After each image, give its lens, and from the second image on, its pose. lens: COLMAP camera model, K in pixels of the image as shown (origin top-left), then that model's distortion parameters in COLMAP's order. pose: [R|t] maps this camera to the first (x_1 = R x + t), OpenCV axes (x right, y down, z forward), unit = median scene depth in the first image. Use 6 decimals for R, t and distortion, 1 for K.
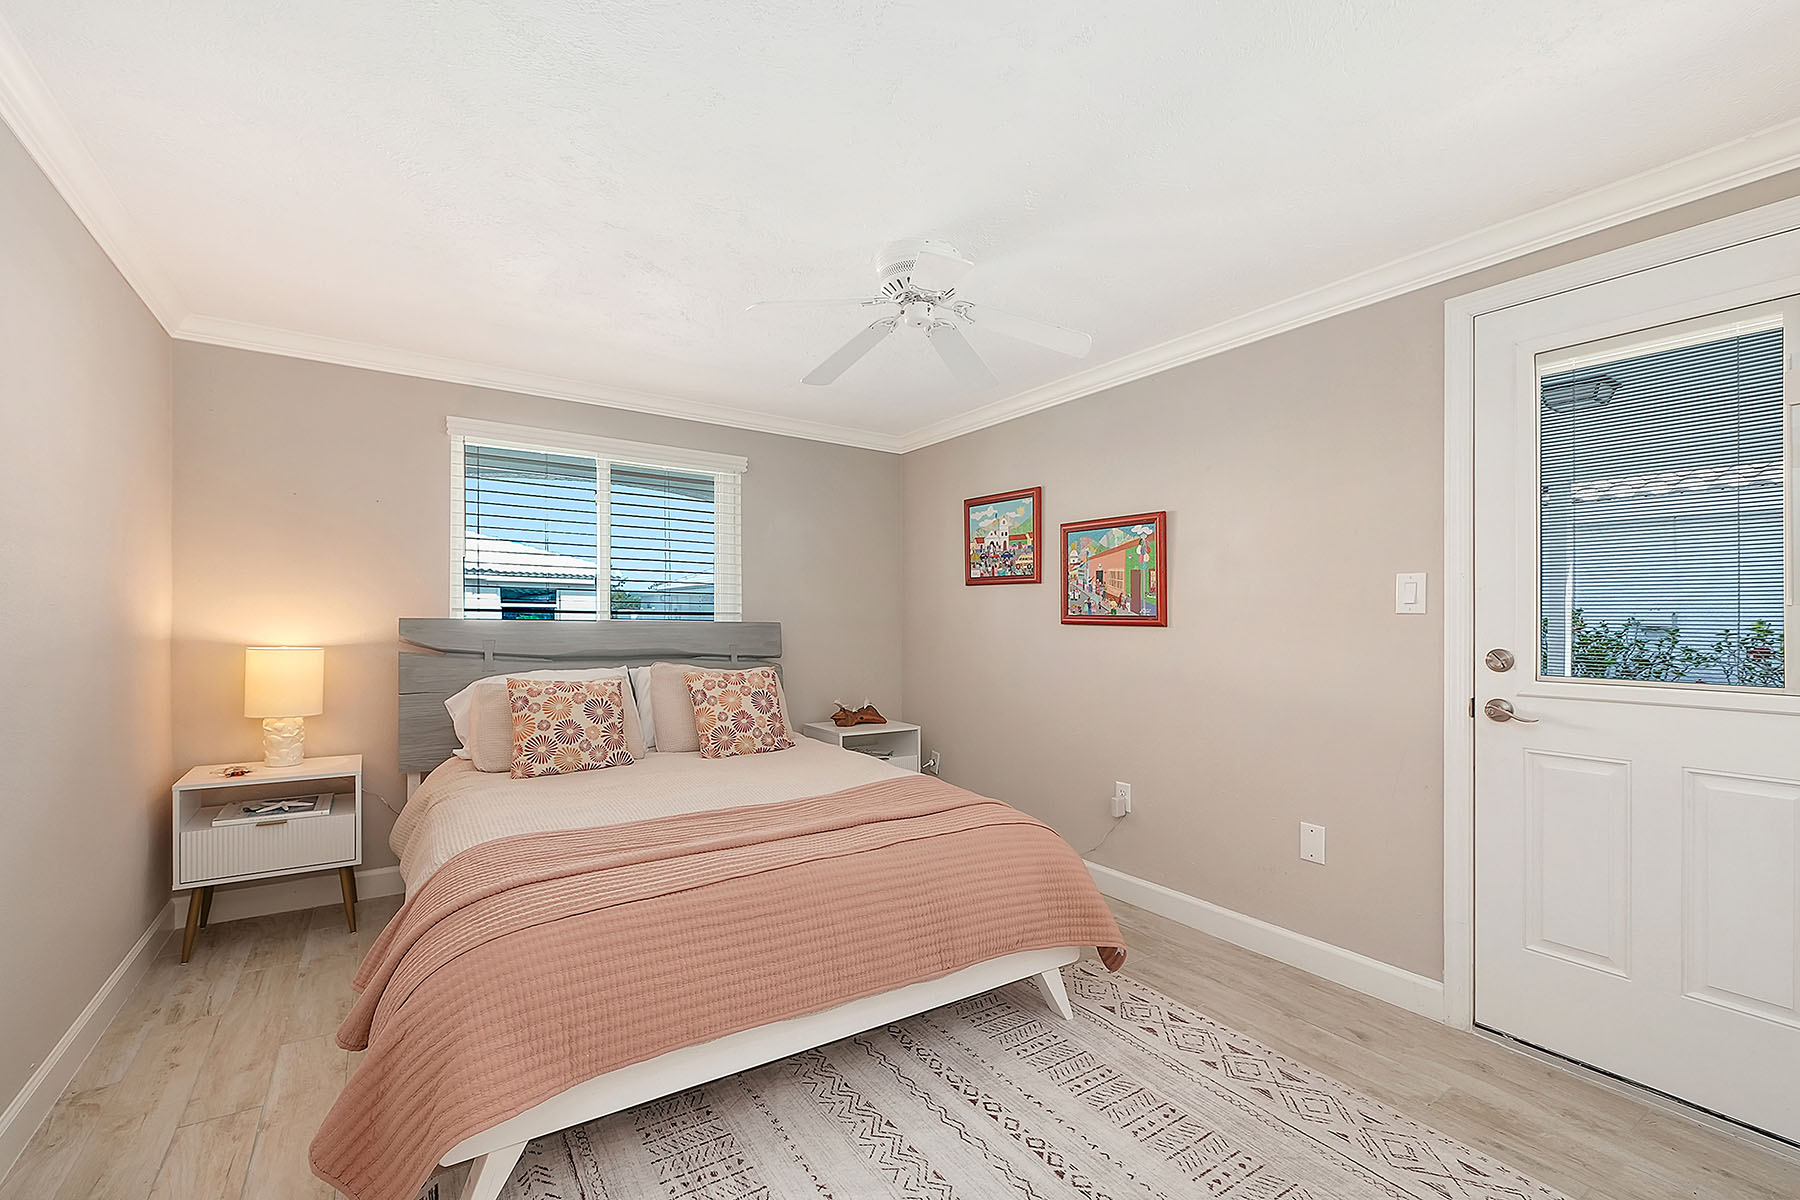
lens RADIAL K [[763.0, 0, 915.5], [0, 763.0, 626.0], [0, 0, 1]] dist [0.000103, -0.000101]
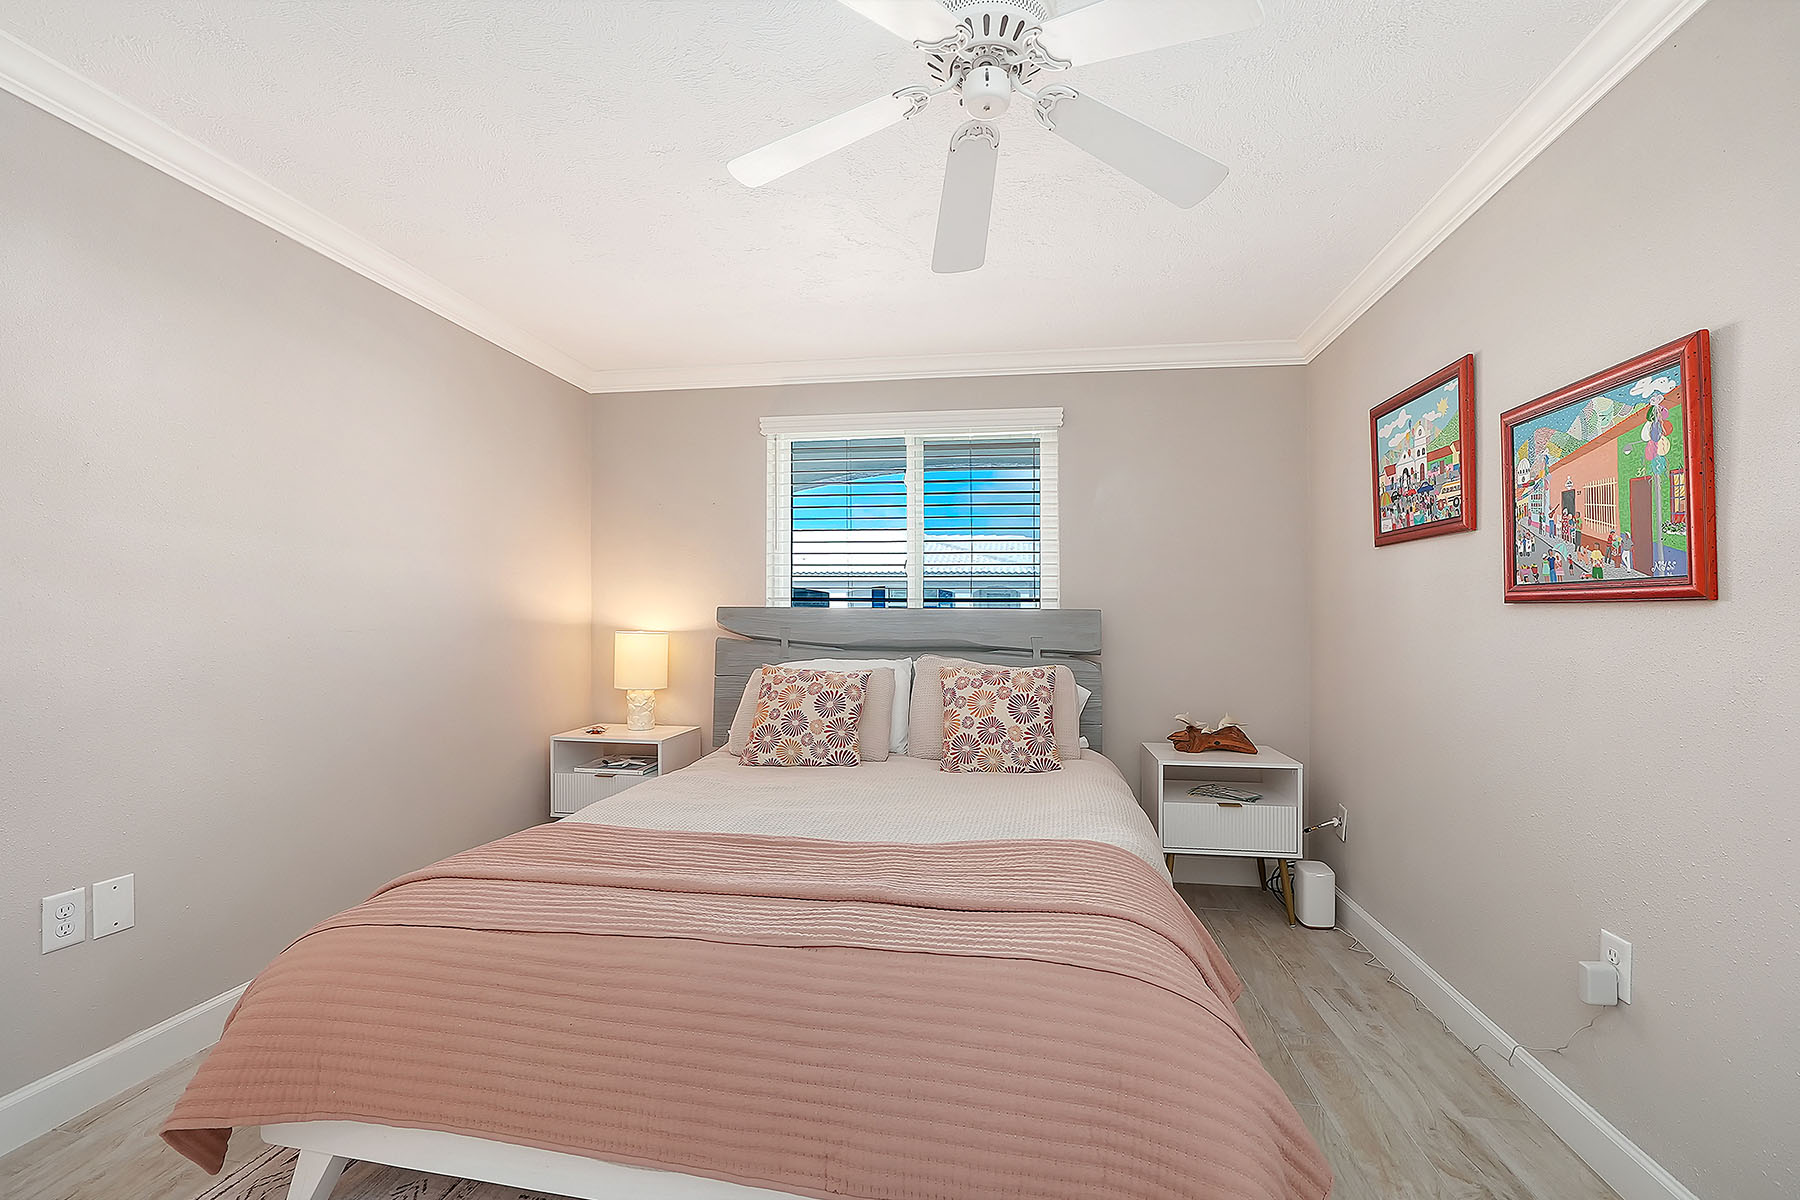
lens RADIAL K [[768.8, 0, 900.0], [0, 768.8, 624.4], [0, 0, 1]] dist [-0.021081, -0.000113]
pose [[0.726281, 0.000559, -0.687397, 0.260866], [-0.002559, 0.999995, -0.001890, 0.015208], [0.687393, 0.003132, 0.726279, 0.348584]]
